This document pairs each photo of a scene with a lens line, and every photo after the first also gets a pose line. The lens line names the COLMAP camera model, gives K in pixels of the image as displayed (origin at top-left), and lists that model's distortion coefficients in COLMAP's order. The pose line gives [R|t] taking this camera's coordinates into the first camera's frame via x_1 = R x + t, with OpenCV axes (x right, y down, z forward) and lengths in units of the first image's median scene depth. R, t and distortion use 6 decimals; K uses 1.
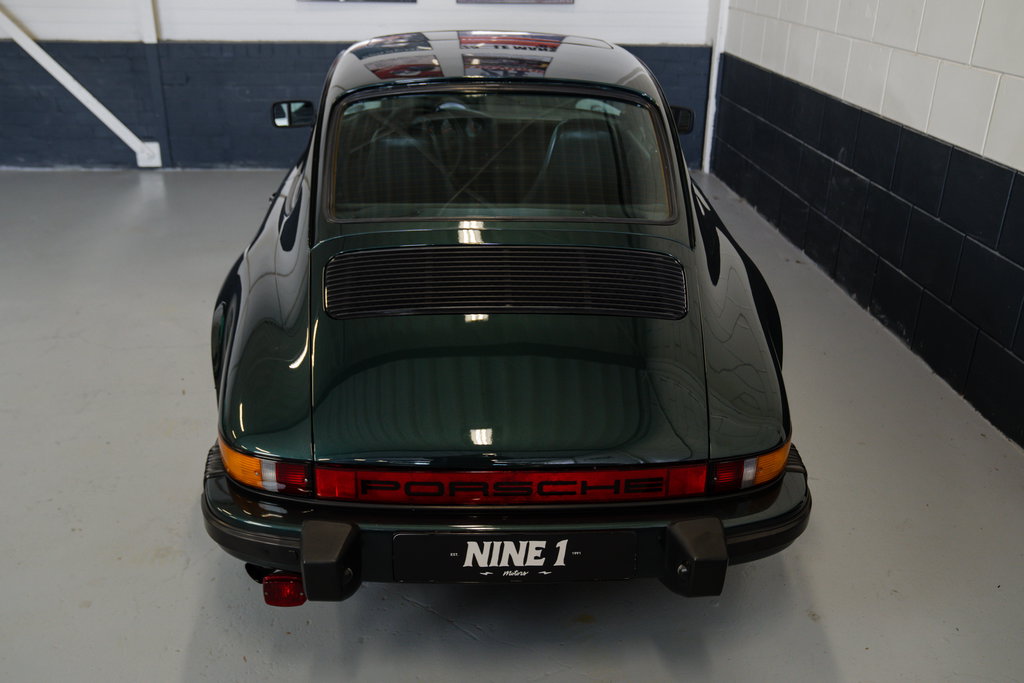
lens RADIAL K [[886.9, 0, 529.3], [0, 886.9, 361.4], [0, 0, 1]] dist [-0.068886, 0.084610]
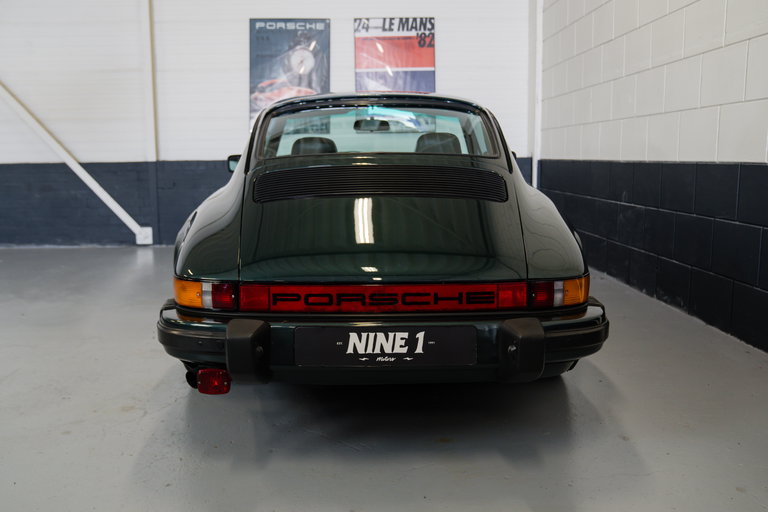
lens RADIAL K [[646.4, 0, 389.4], [0, 646.4, 255.0], [0, 0, 1]] dist [-0.065826, 0.028131]
pose [[0.999073, -0.024174, -0.035609, 0.023465], [0.013933, 0.964465, -0.263844, 0.290046], [0.040722, 0.263104, 0.963908, 0.022680]]
